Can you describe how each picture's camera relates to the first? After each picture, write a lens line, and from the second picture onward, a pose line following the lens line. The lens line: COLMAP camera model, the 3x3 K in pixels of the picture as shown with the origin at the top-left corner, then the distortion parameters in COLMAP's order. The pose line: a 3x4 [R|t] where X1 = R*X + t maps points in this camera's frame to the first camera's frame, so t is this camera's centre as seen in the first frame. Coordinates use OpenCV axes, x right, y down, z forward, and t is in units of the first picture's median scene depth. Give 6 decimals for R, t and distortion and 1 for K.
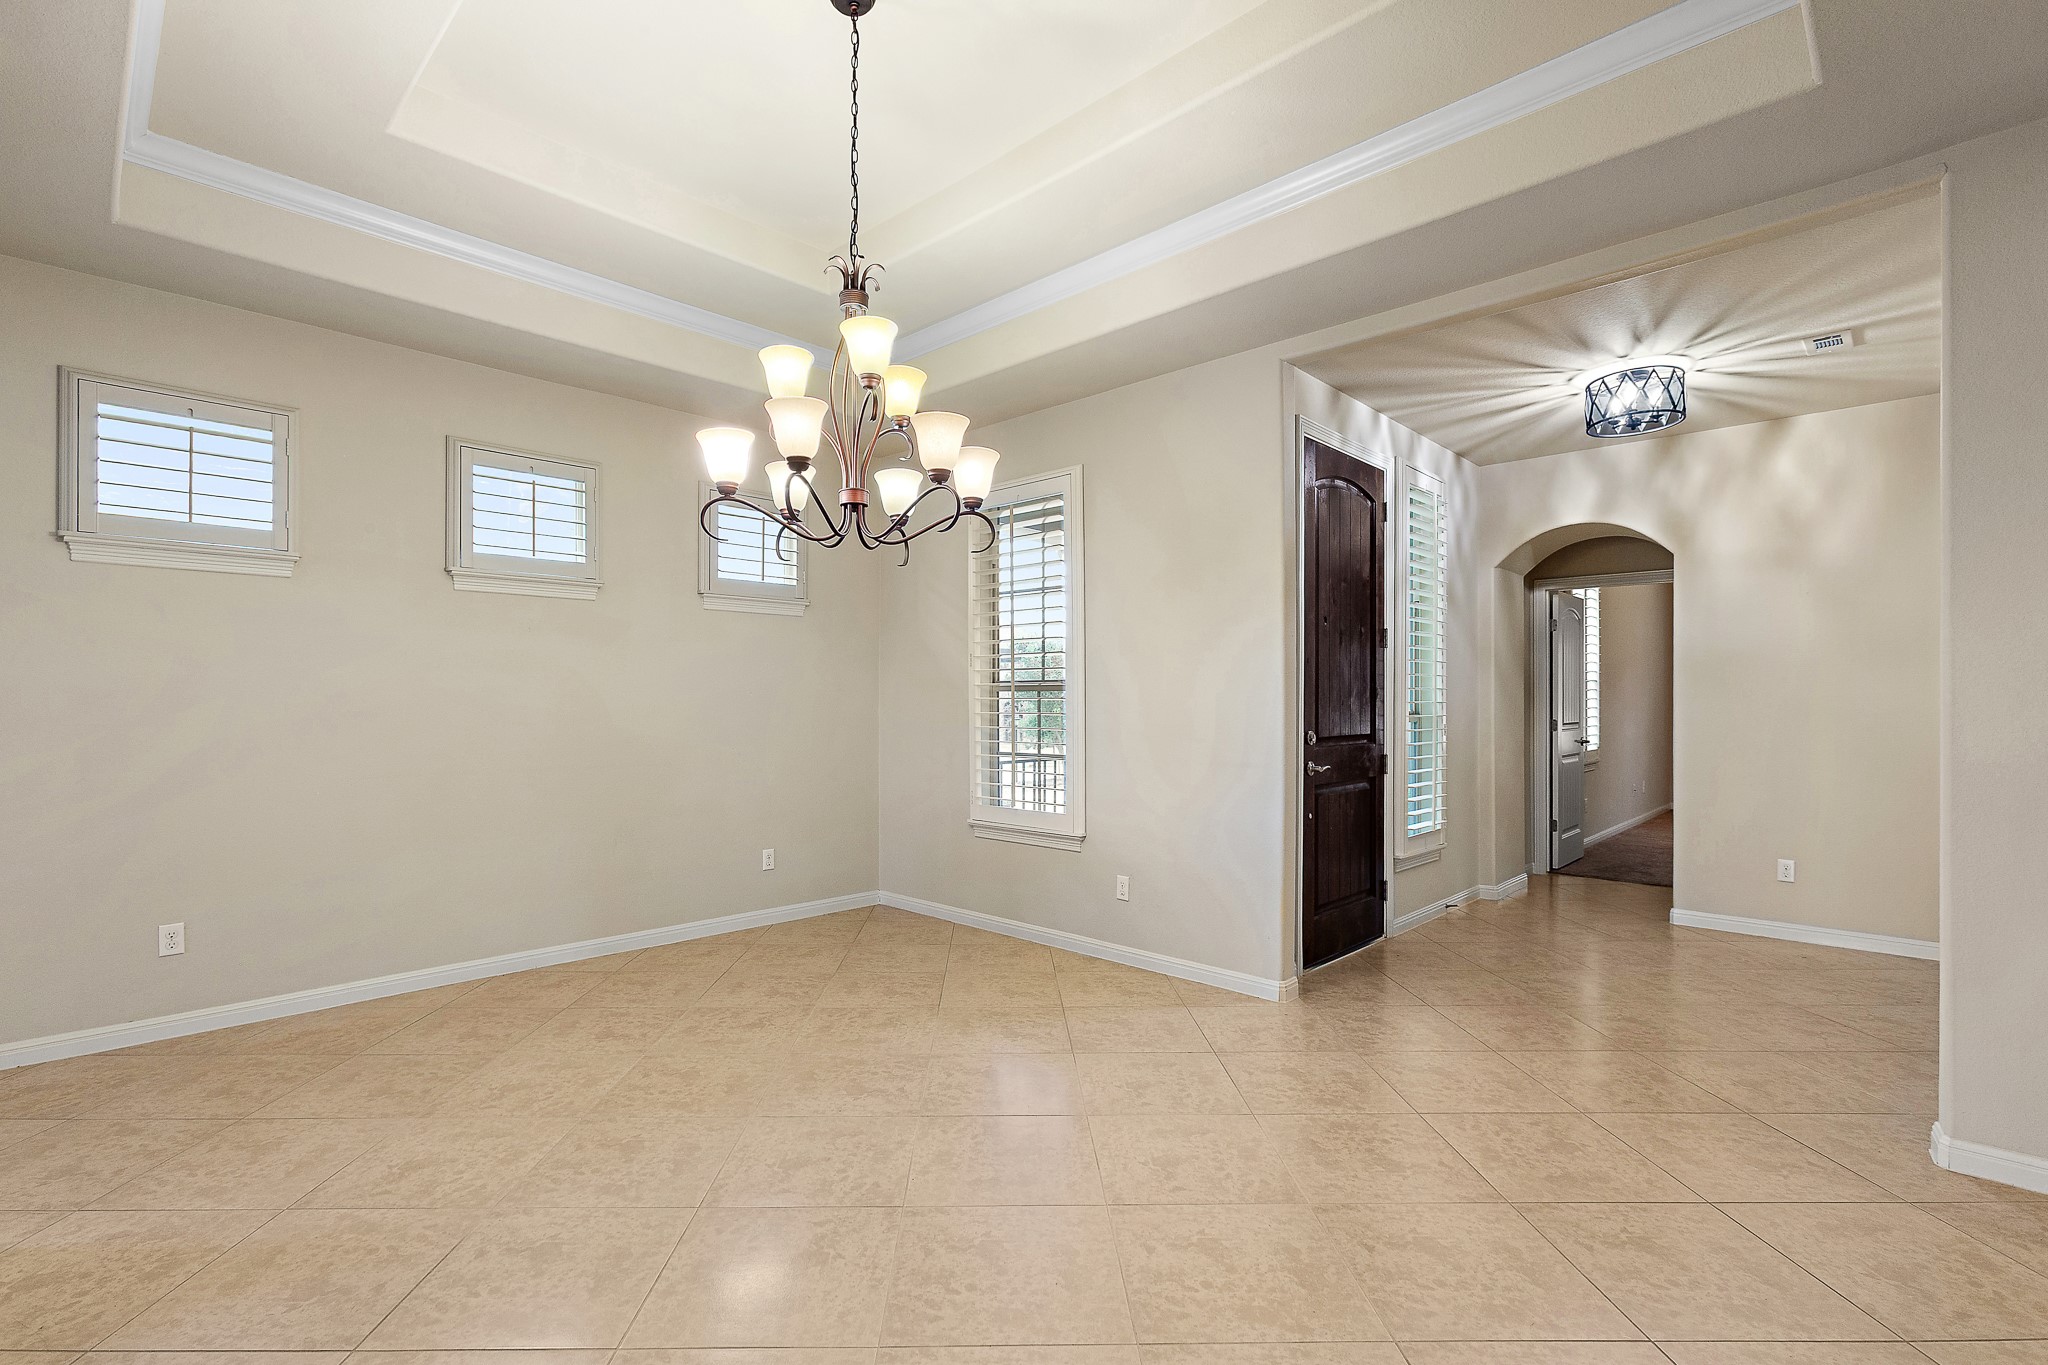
lens RADIAL K [[945.1, 0, 999.1], [0, 945.1, 685.4], [0, 0, 1]] dist [-0.003178, 0.000316]
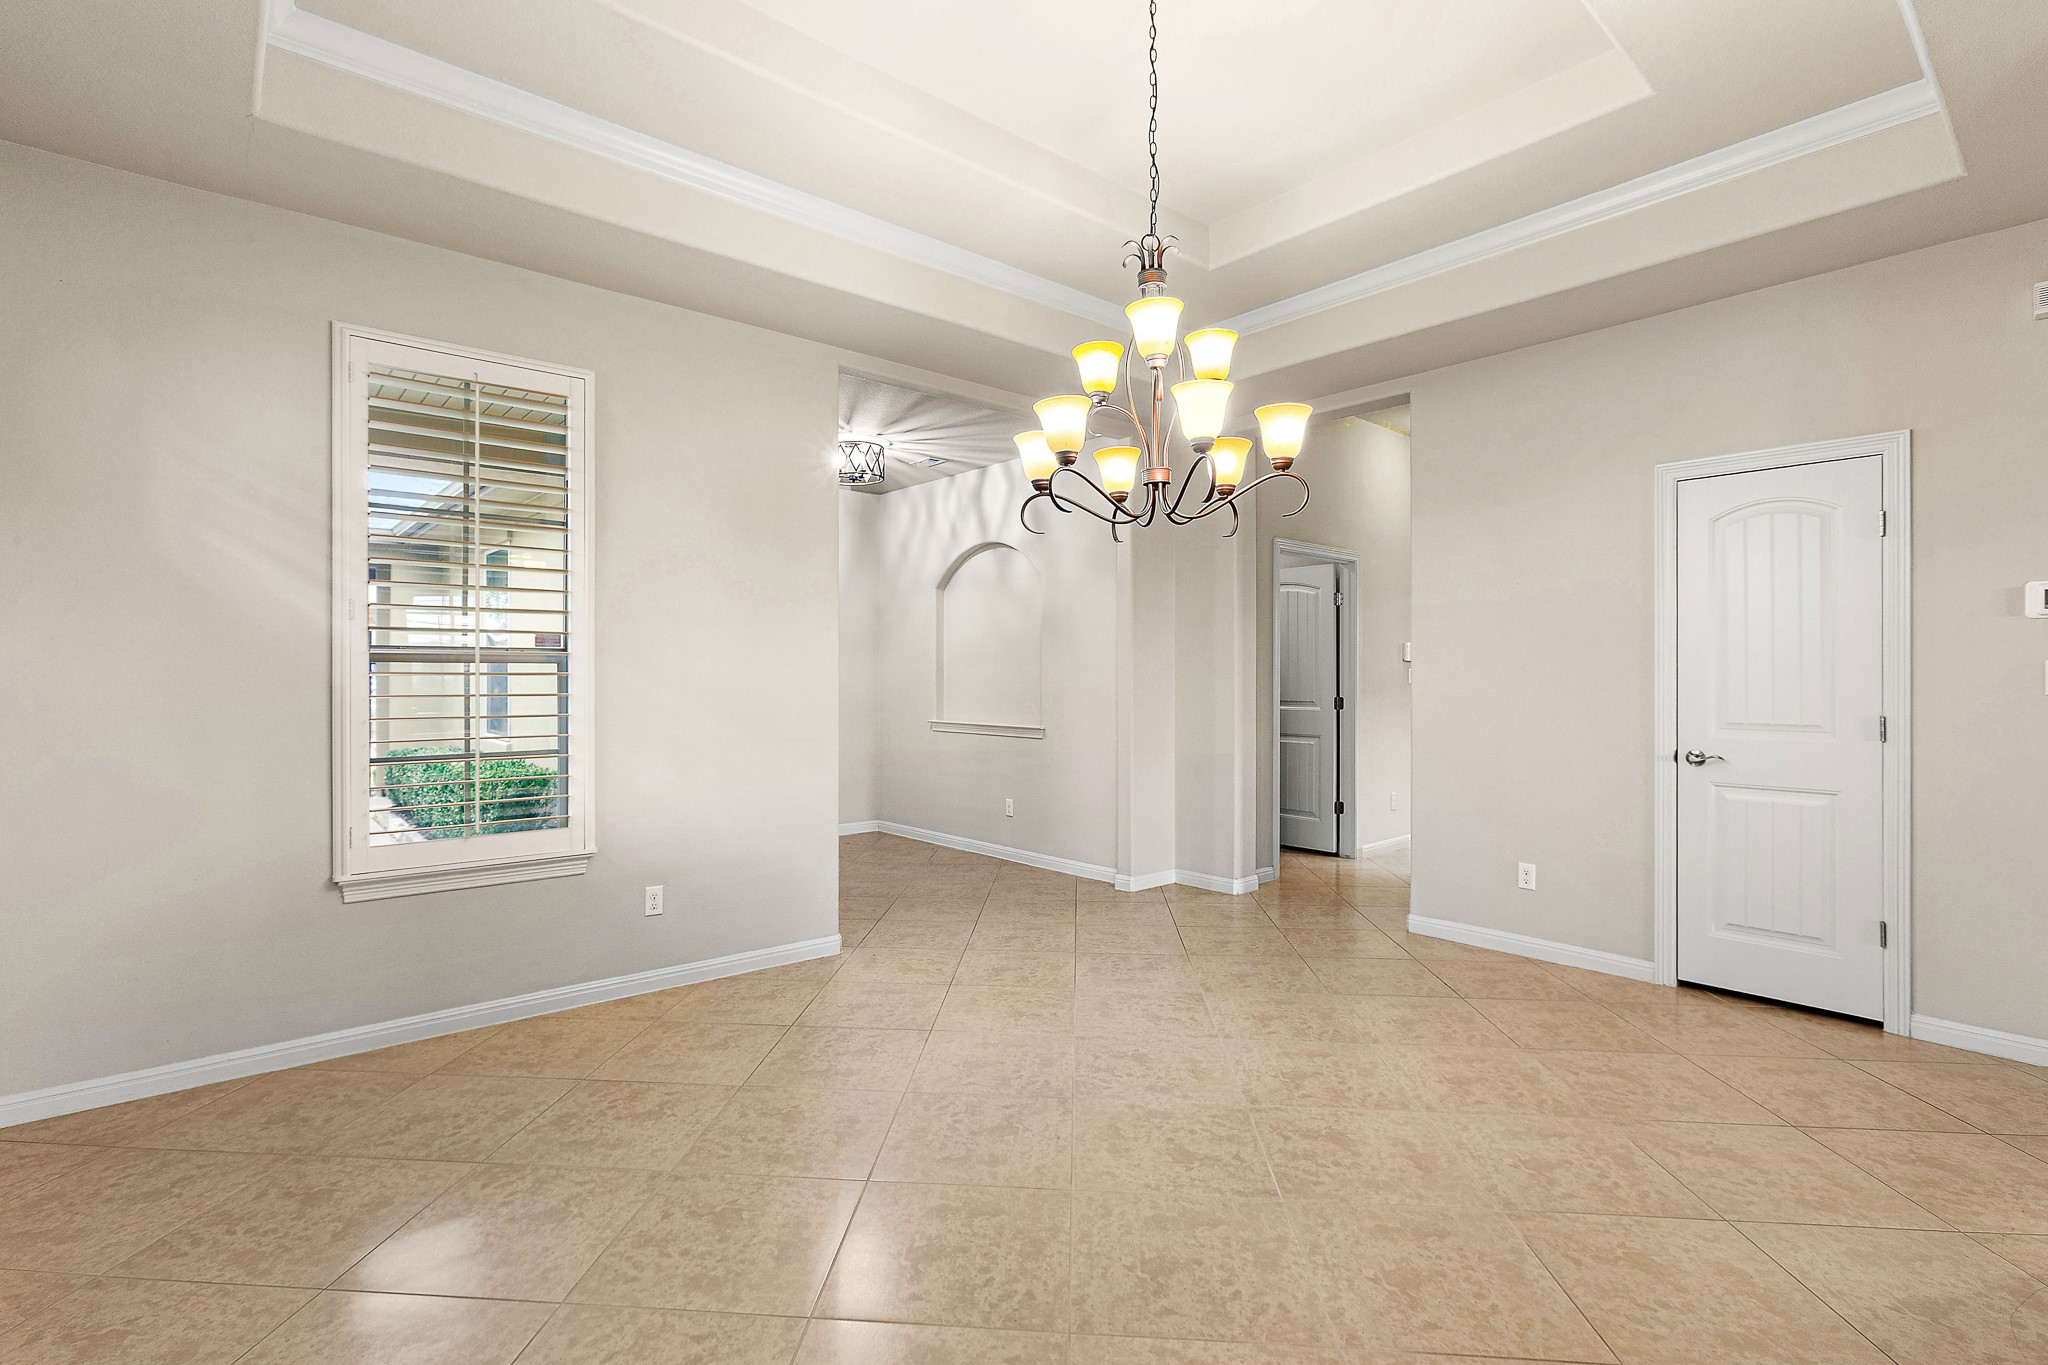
lens RADIAL K [[945.1, 0, 999.1], [0, 945.1, 685.4], [0, 0, 1]] dist [-0.003178, 0.000316]
pose [[0.094457, -0.013369, 0.995439, -0.796897], [-0.021196, 0.999656, 0.015437, 0.002204], [-0.995303, -0.022557, 0.094141, 0.729951]]
